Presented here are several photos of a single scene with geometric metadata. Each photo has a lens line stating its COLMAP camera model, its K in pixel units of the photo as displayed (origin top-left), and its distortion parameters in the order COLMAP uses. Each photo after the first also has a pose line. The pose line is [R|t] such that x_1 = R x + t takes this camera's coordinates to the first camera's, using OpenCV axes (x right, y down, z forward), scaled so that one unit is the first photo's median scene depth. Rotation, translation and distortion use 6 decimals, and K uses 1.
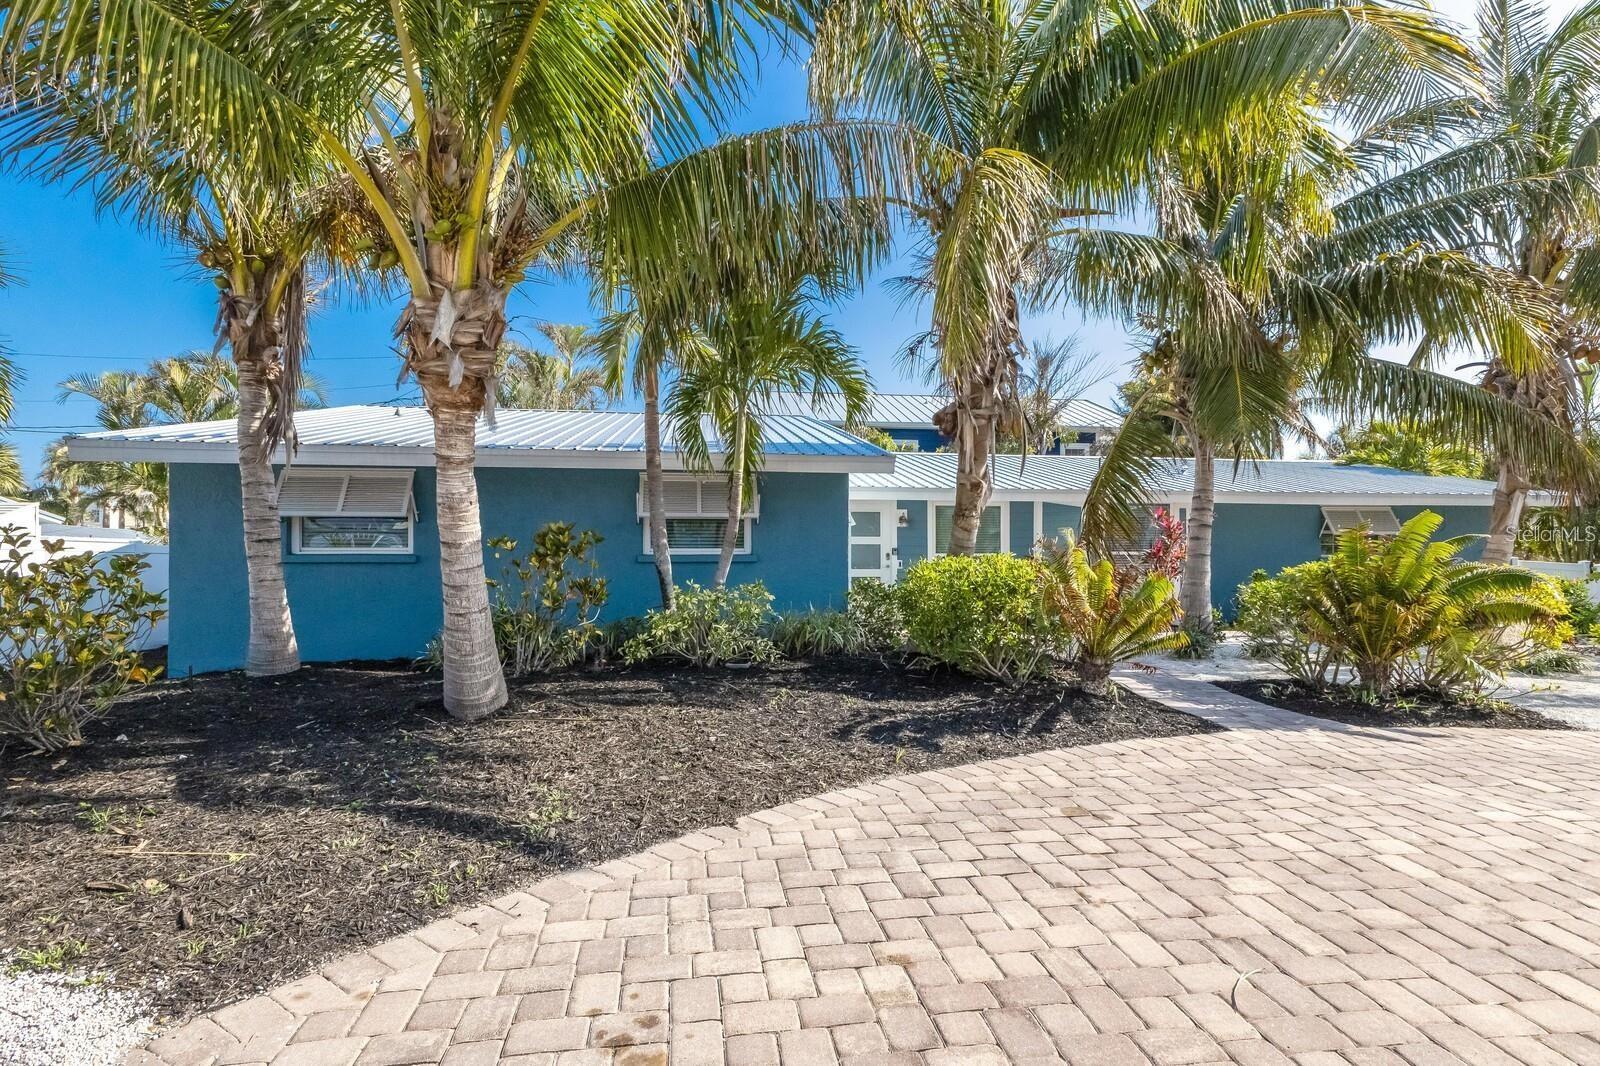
lens RADIAL K [[791.3, 0, 800.0], [0, 791.3, 533.0], [0, 0, 1]] dist [0.018231, -0.000257]
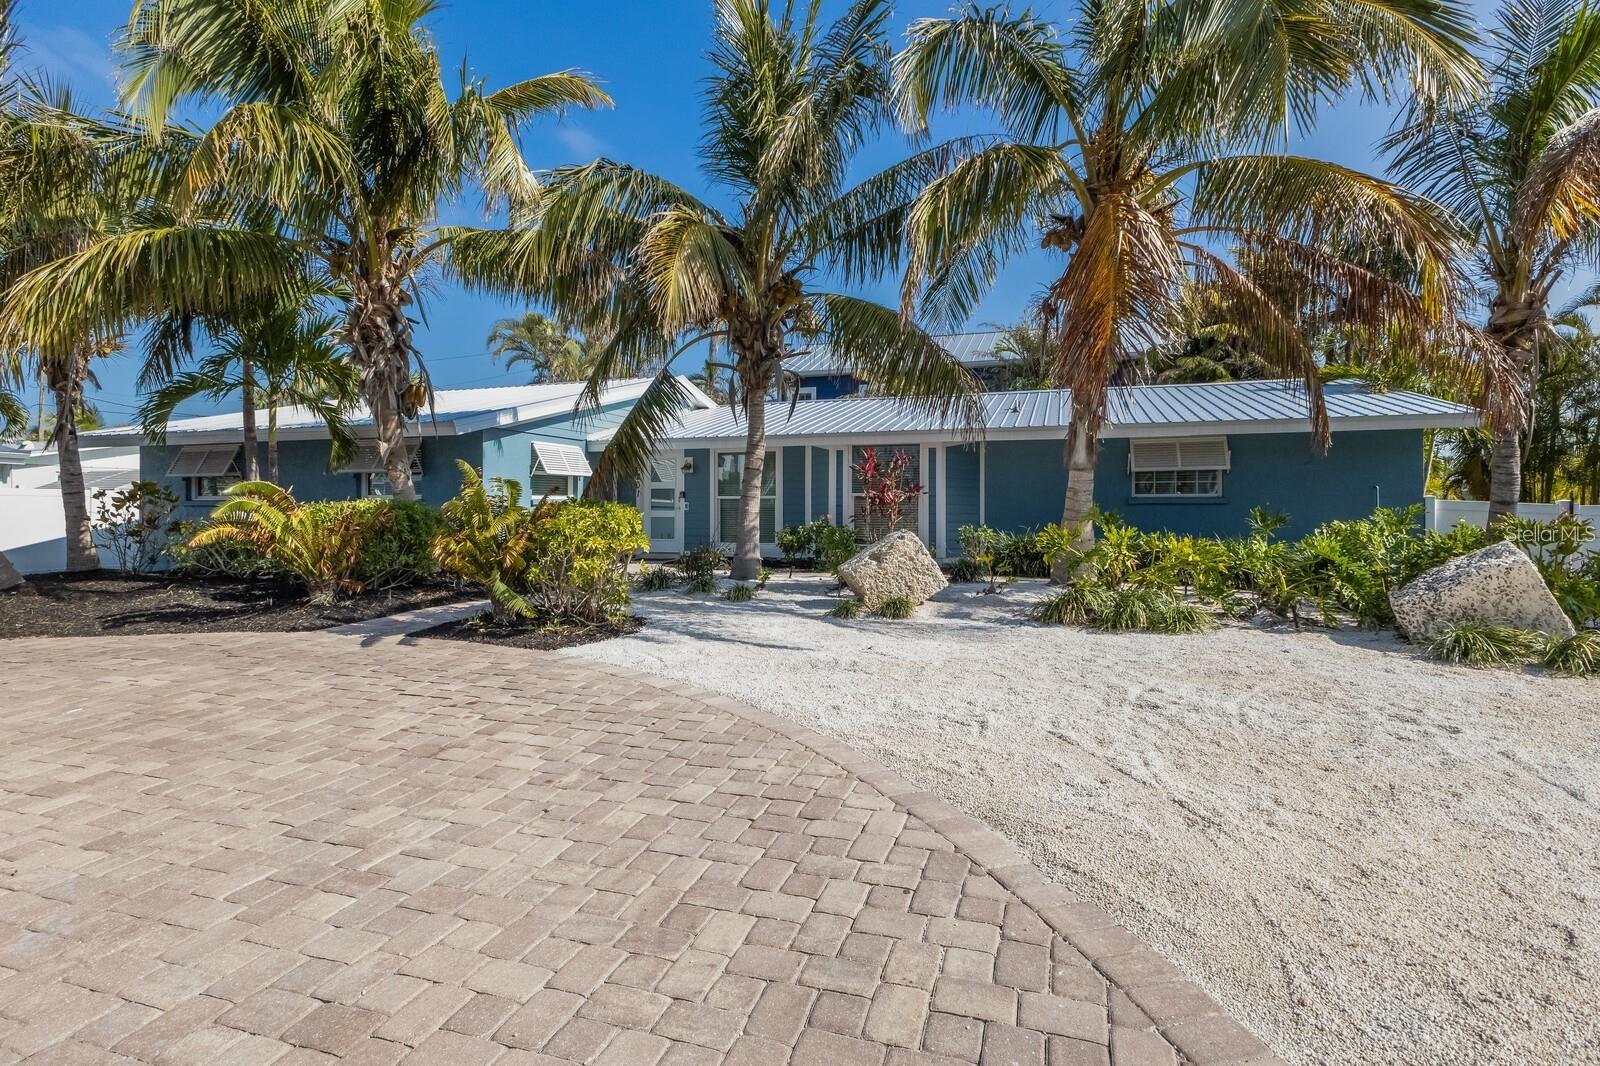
lens RADIAL K [[791.3, 0, 800.0], [0, 791.3, 533.0], [0, 0, 1]] dist [0.018231, -0.000257]
pose [[0.888693, 0.014209, -0.458283, 0.759439], [0.016896, 0.997826, 0.063701, 0.007018], [0.458192, -0.064354, 0.886520, 0.084728]]
